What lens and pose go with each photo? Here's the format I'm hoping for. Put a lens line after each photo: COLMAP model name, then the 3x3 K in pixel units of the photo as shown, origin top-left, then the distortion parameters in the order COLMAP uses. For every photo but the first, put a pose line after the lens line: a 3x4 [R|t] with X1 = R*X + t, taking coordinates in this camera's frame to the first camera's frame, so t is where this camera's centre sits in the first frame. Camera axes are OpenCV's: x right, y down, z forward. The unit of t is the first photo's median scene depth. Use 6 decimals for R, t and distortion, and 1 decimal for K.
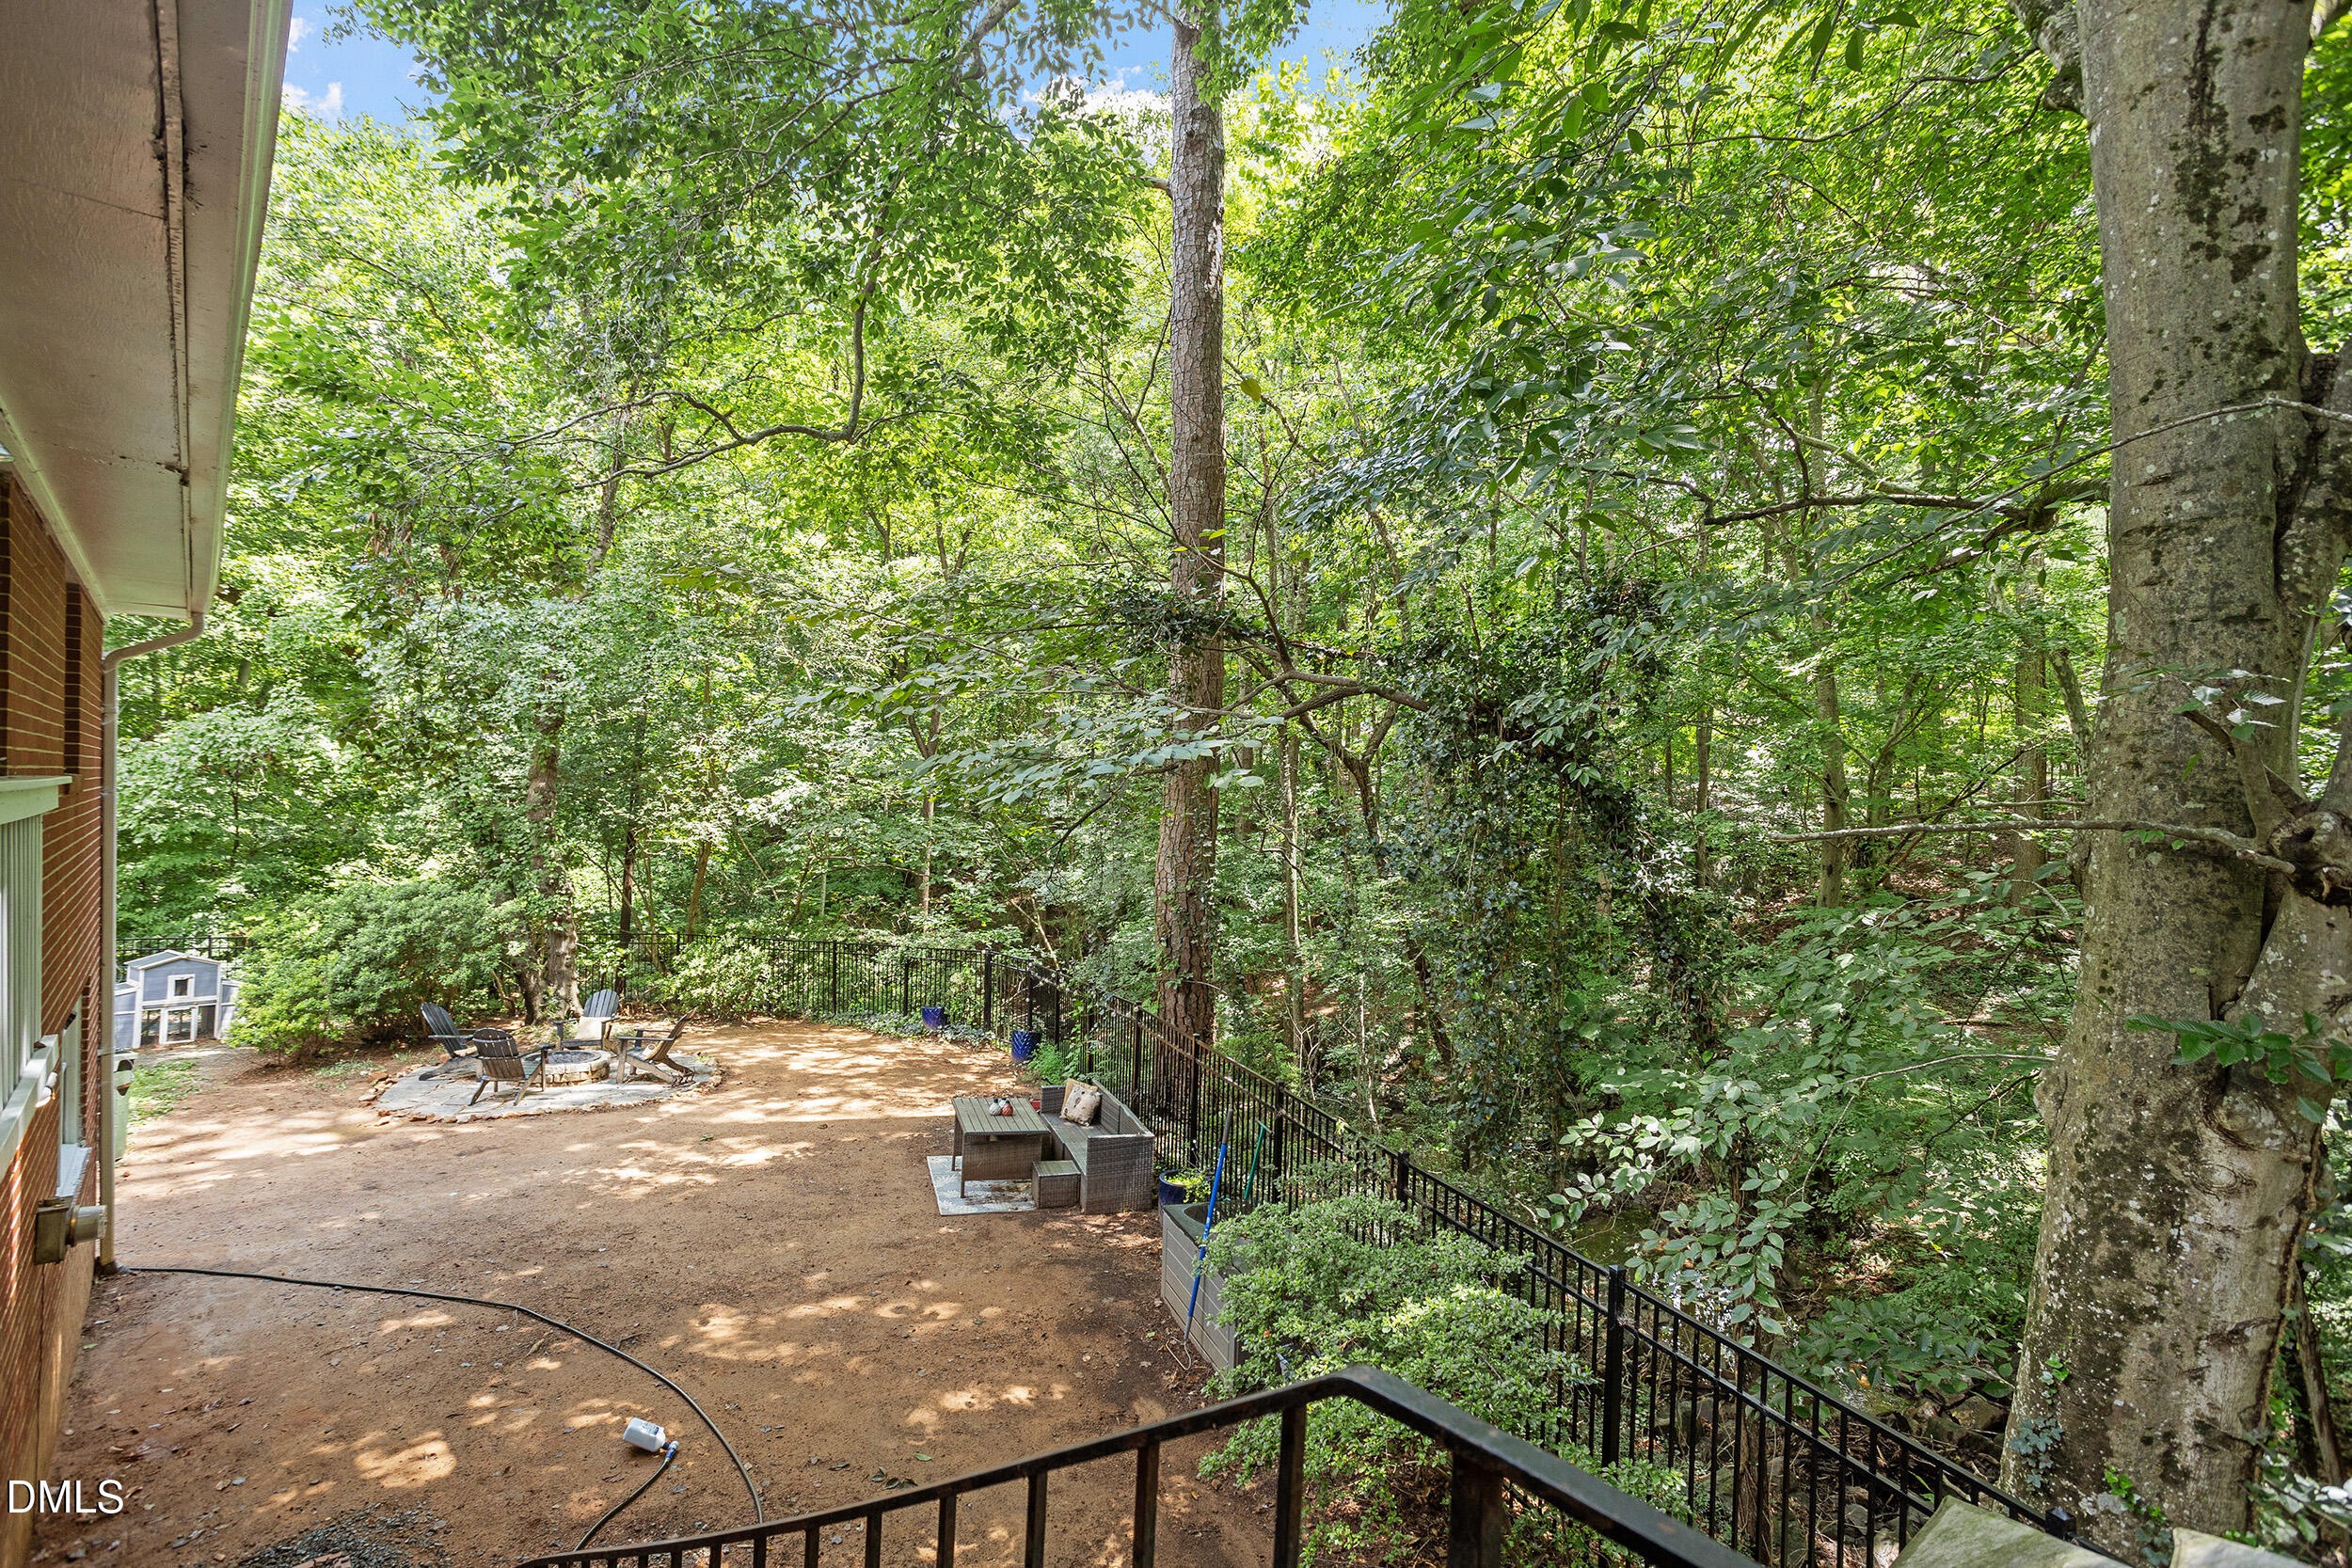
lens RADIAL K [[1133.7, 0, 1173.1], [0, 1133.7, 797.7], [0, 0, 1]] dist [-0.000876, 0.009482]
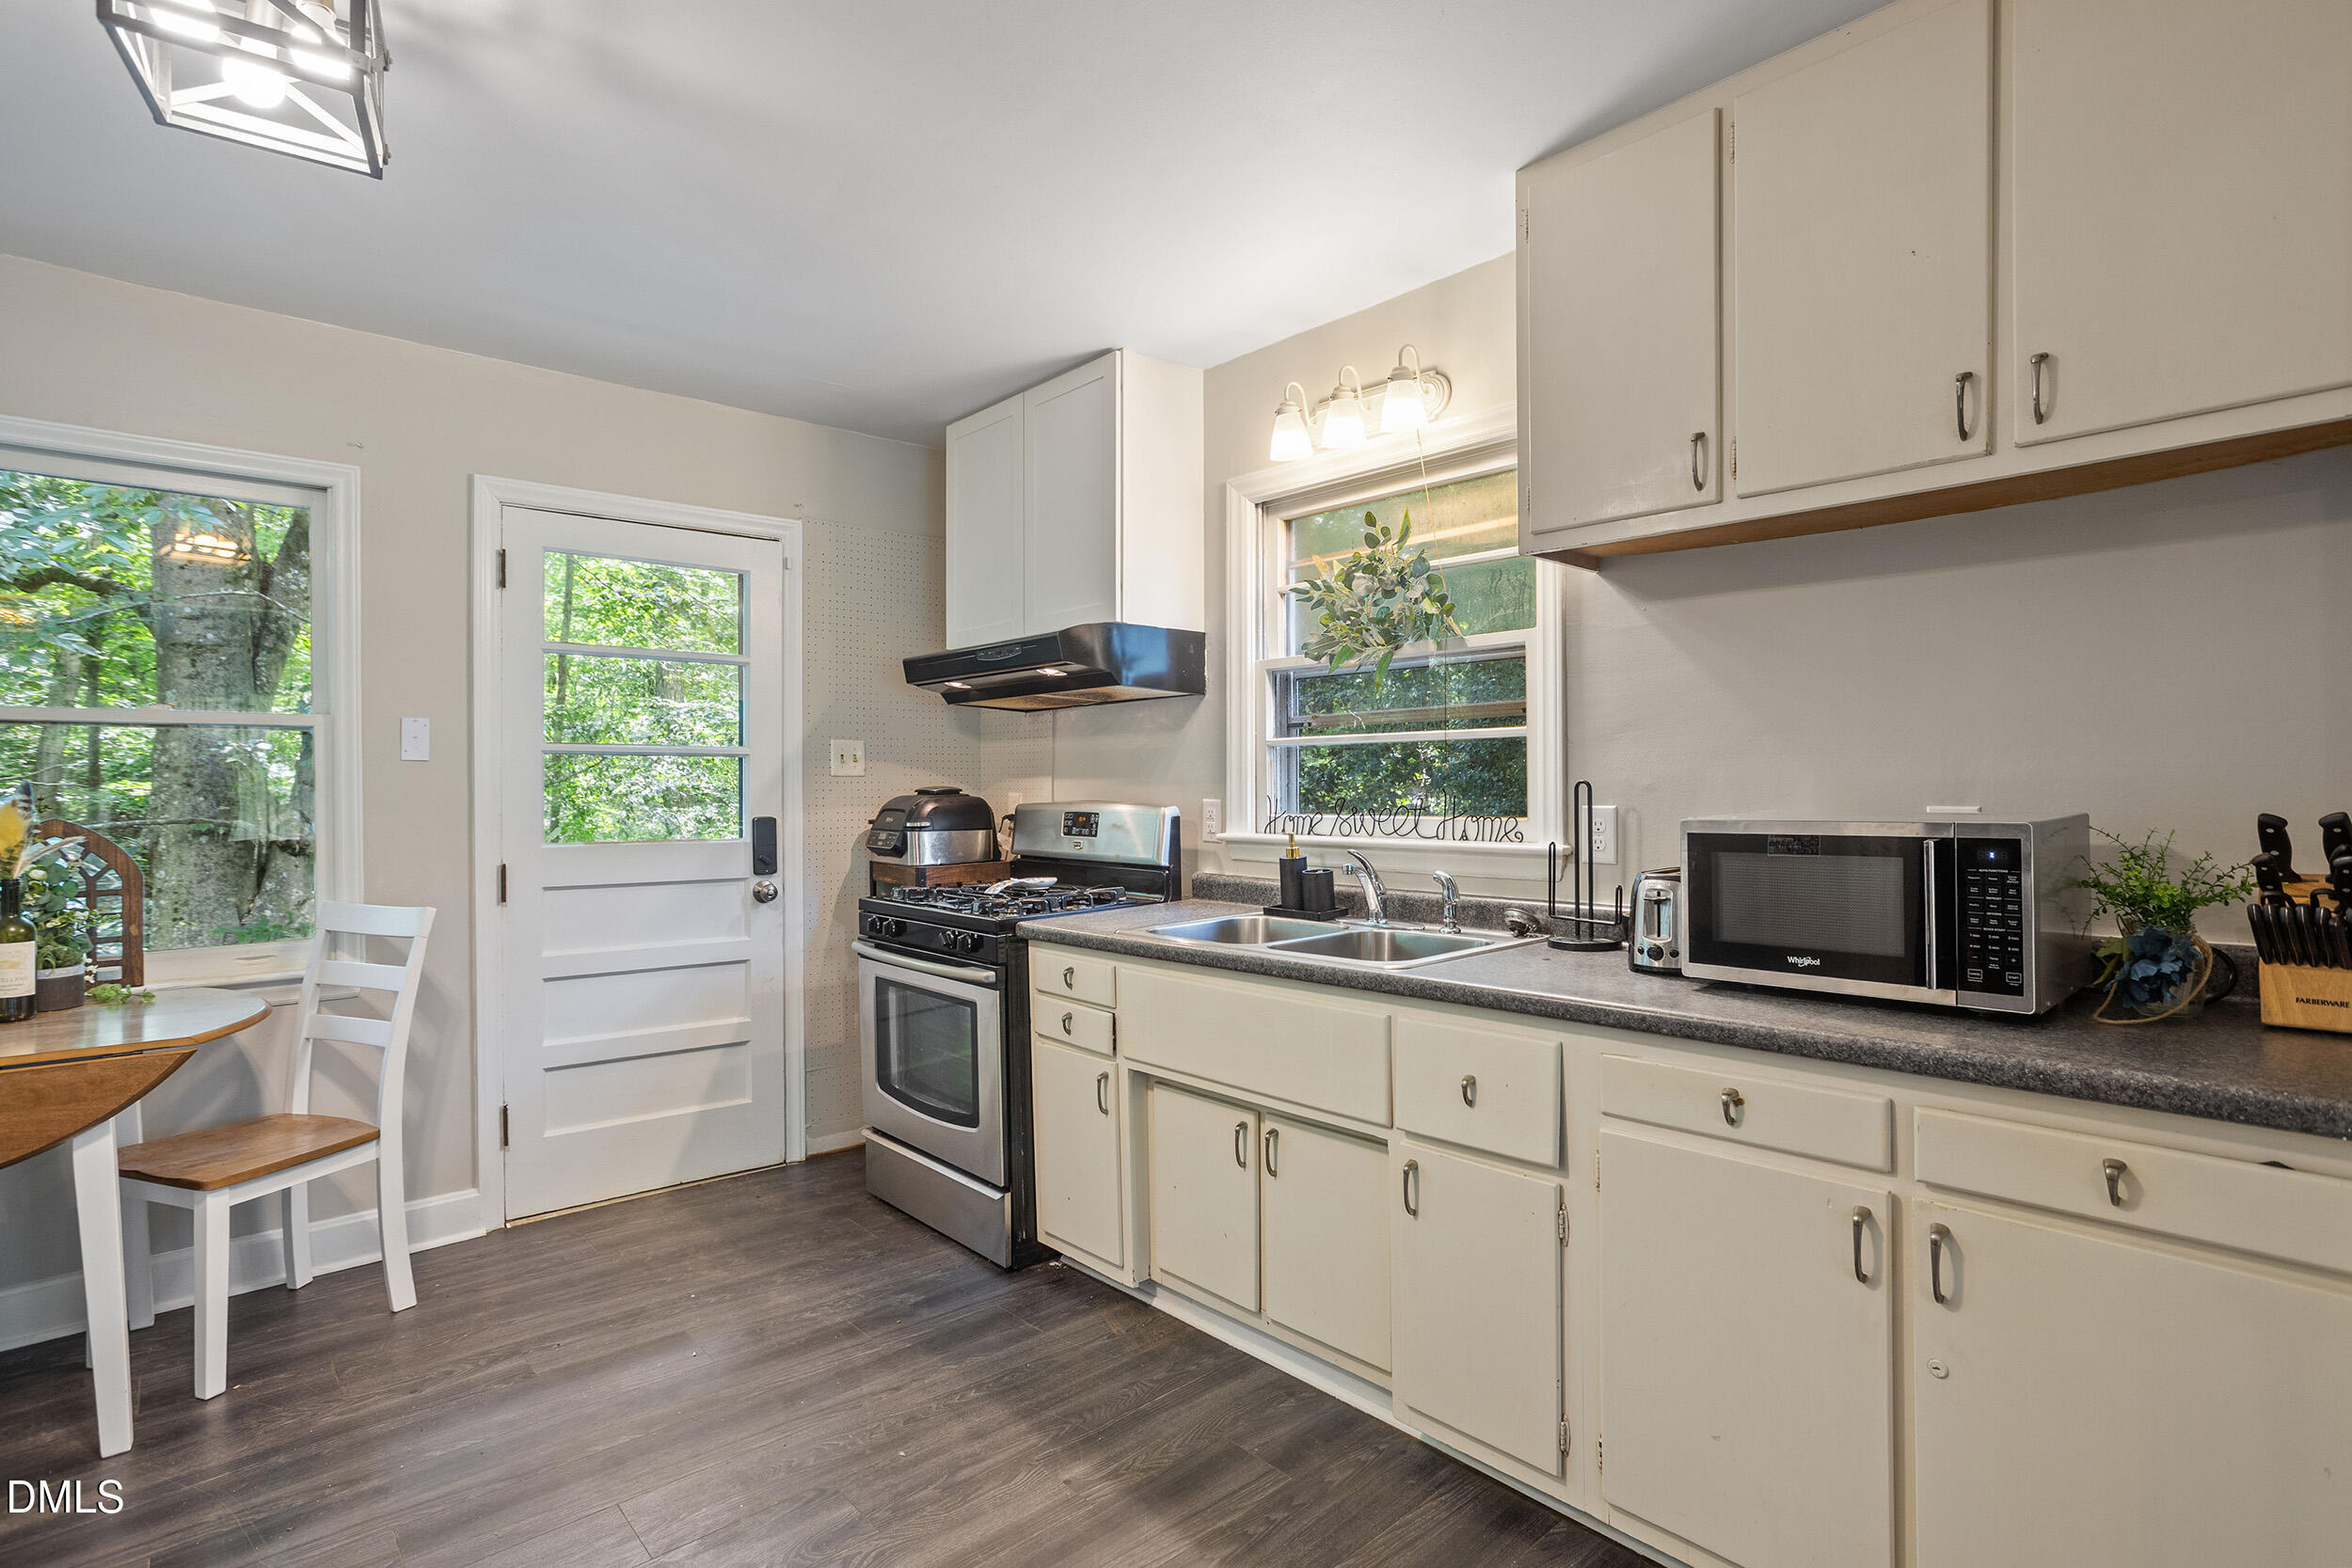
lens RADIAL K [[1172.3, 0, 1176.0], [0, 1172.3, 784.0], [0, 0, 1]] dist [-0.044453, 0.028957]
pose [[-0.011621, -0.030104, 0.999479, -0.904892], [0.006147, 0.999526, 0.030177, -0.074549], [-0.999914, 0.006495, -0.011431, -0.459734]]
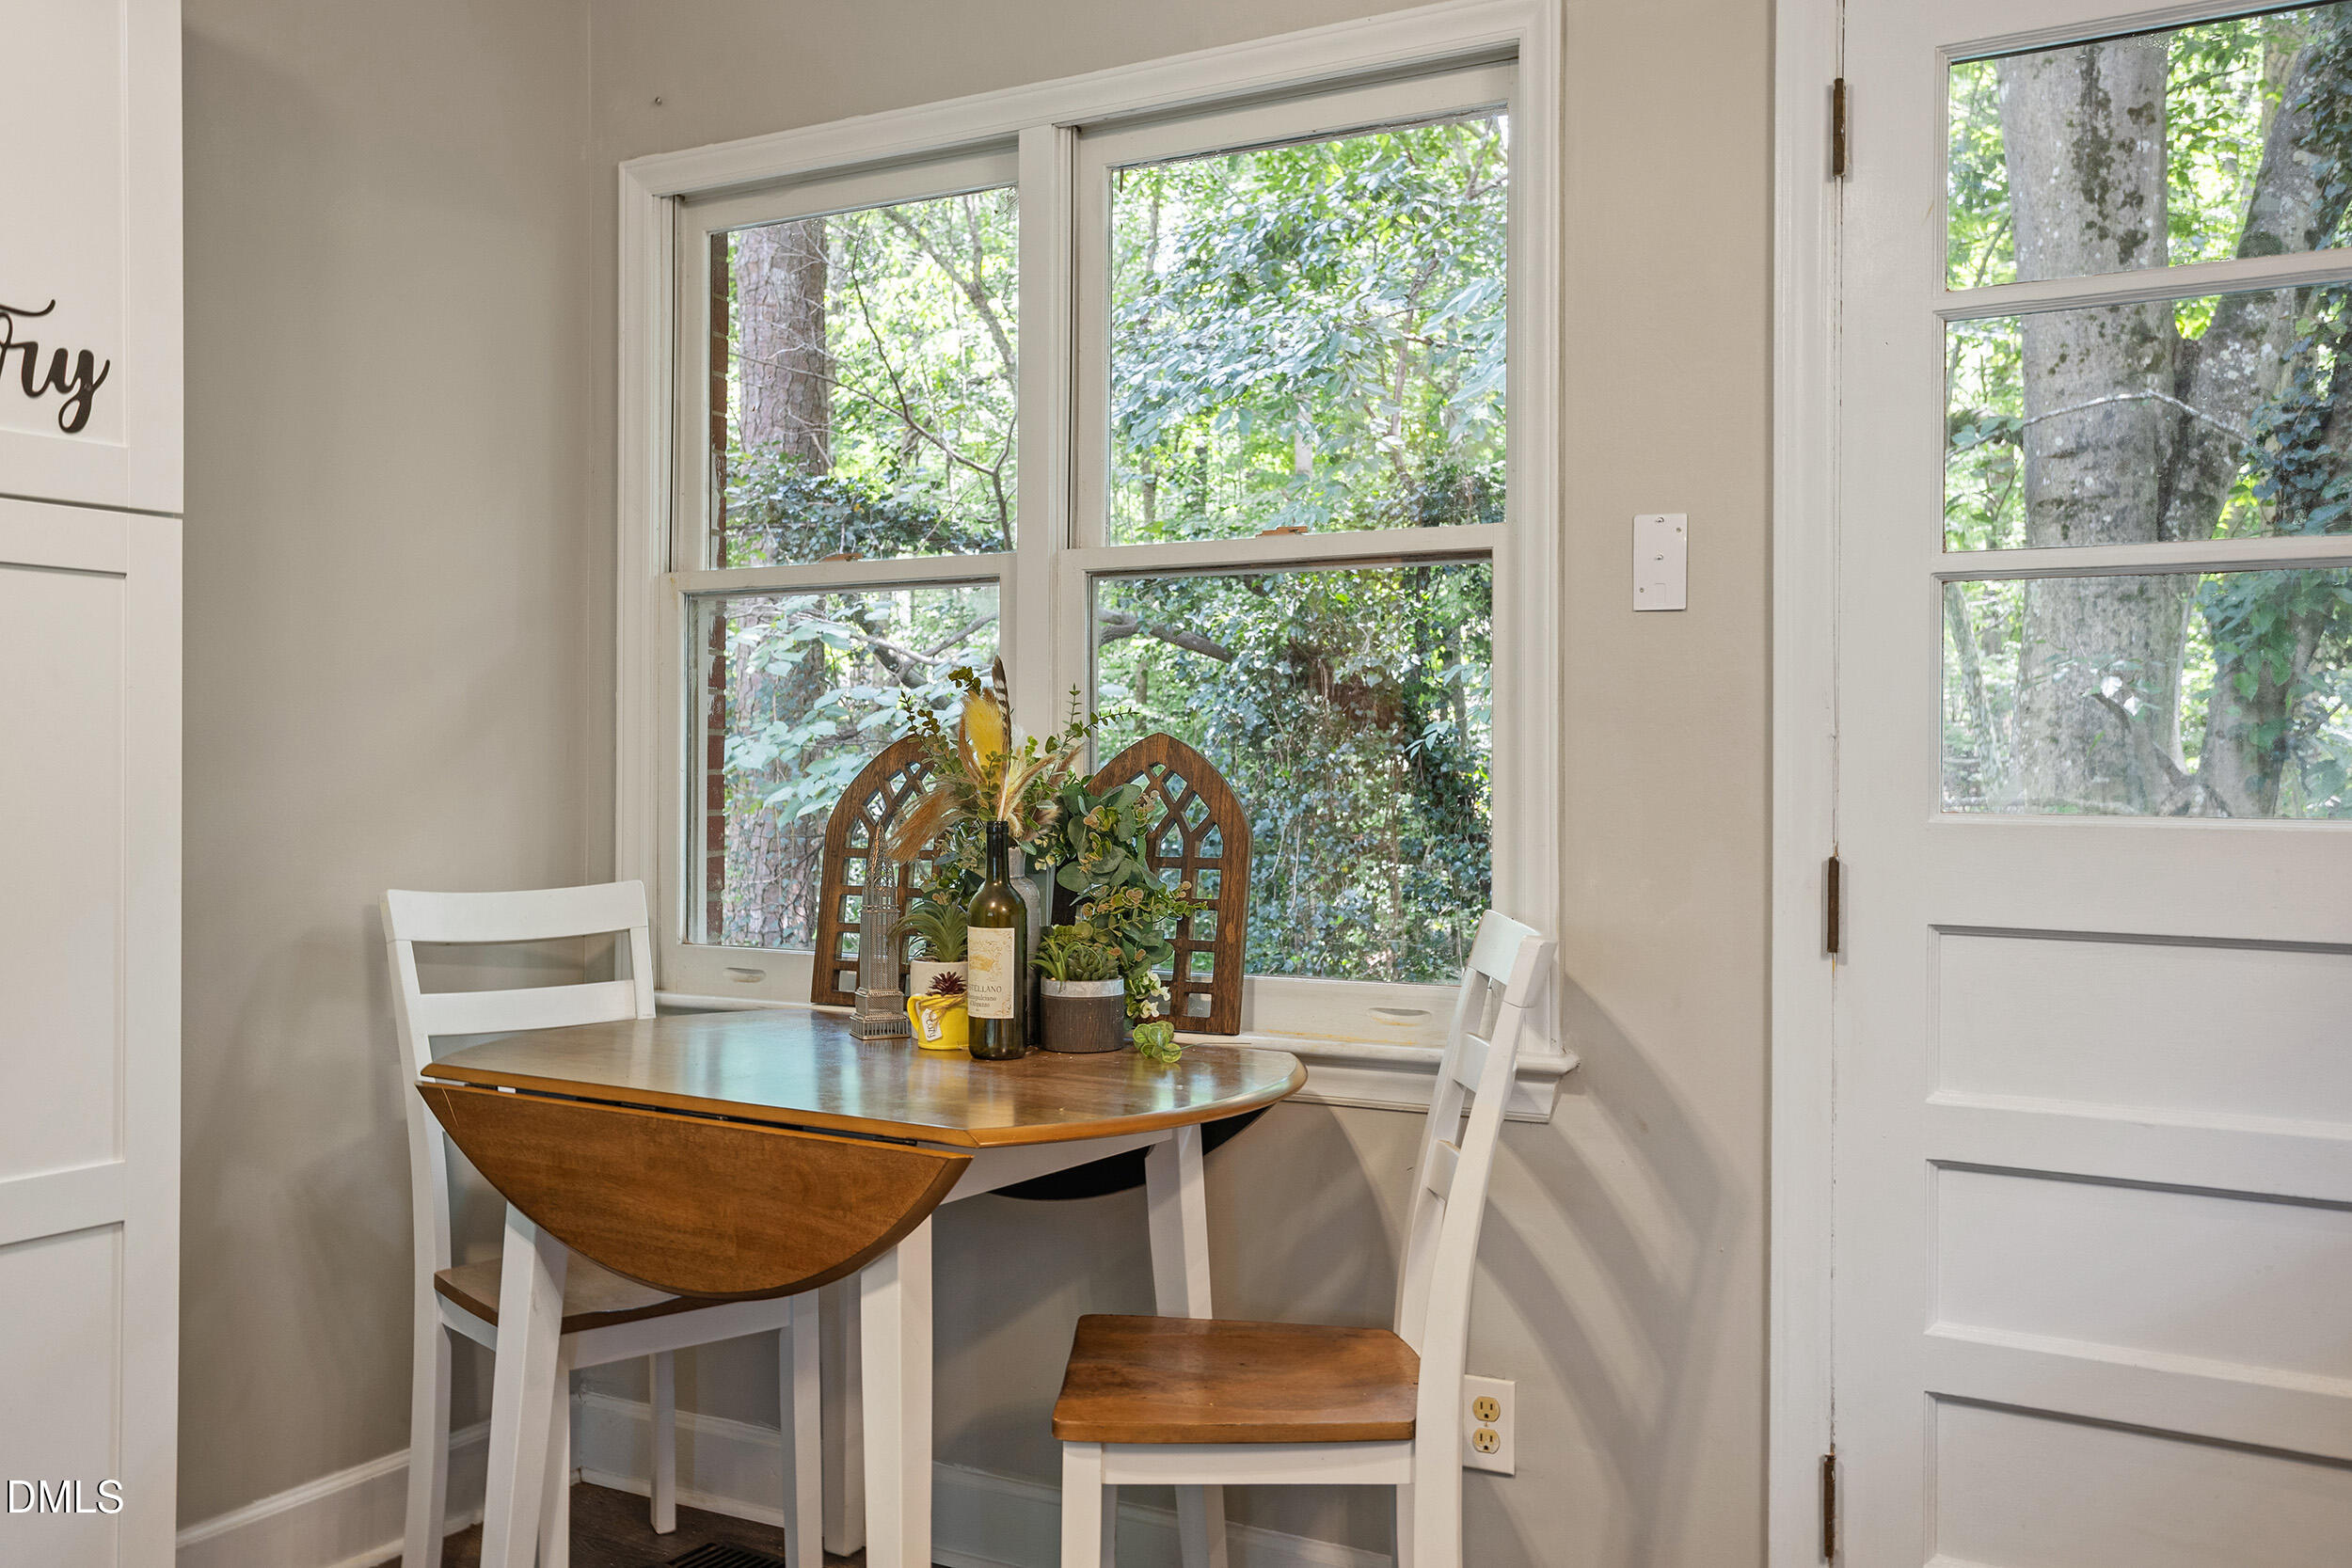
lens RADIAL K [[2099.3, 0, 1176.0], [0, 2099.3, 784.0], [0, 0, 1]] dist [-0.031846, 0.074358]
pose [[0.948319, -0.023854, 0.316421, -0.467194], [0.020872, 0.999700, 0.012809, -0.030952], [-0.316631, -0.005542, 0.948533, -0.498974]]
